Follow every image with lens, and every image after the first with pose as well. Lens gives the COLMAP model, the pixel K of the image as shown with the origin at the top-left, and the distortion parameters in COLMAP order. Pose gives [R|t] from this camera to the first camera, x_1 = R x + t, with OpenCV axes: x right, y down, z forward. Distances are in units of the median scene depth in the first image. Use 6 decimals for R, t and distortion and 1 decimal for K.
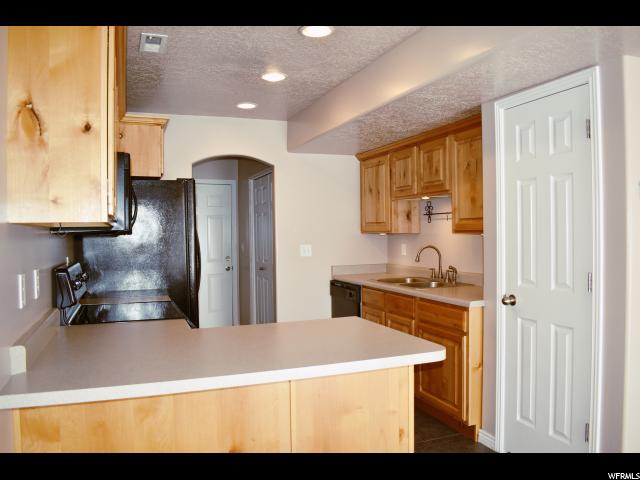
lens RADIAL K [[500.6, 0, 320.0], [0, 500.6, 240.0], [0, 0, 1]] dist [-0.084339, 0.010917]
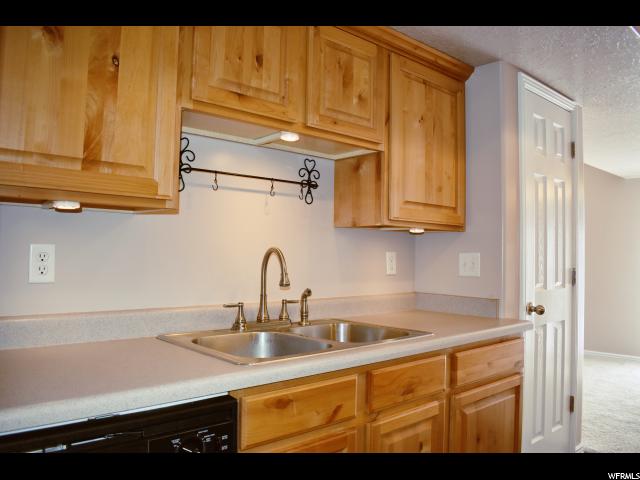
lens RADIAL K [[500.6, 0, 320.0], [0, 500.6, 240.0], [0, 0, 1]] dist [-0.084339, 0.010917]
pose [[-0.334325, 0.027303, 0.942062, -0.208864], [0.001937, 0.999598, -0.028283, 0.016246], [-0.942456, -0.007631, -0.334244, 1.156405]]
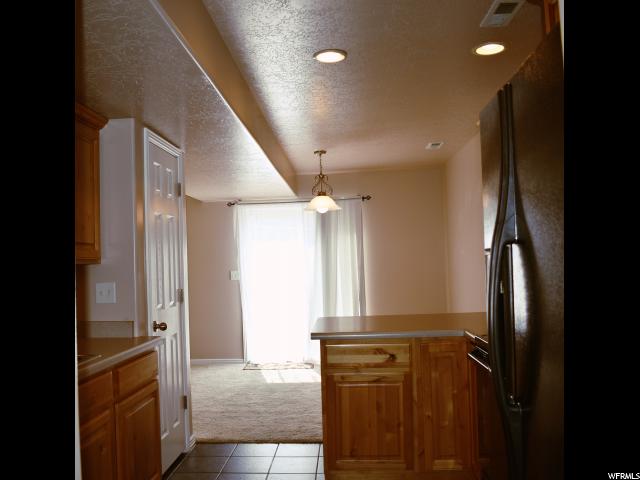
lens RADIAL K [[500.6, 0, 320.0], [0, 500.6, 240.0], [0, 0, 1]] dist [-0.084339, 0.010917]
pose [[-0.904748, 0.059517, 0.421769, -0.253027], [0.044197, 0.997962, -0.046016, 0.002566], [-0.423648, -0.022991, -0.905535, 1.260413]]
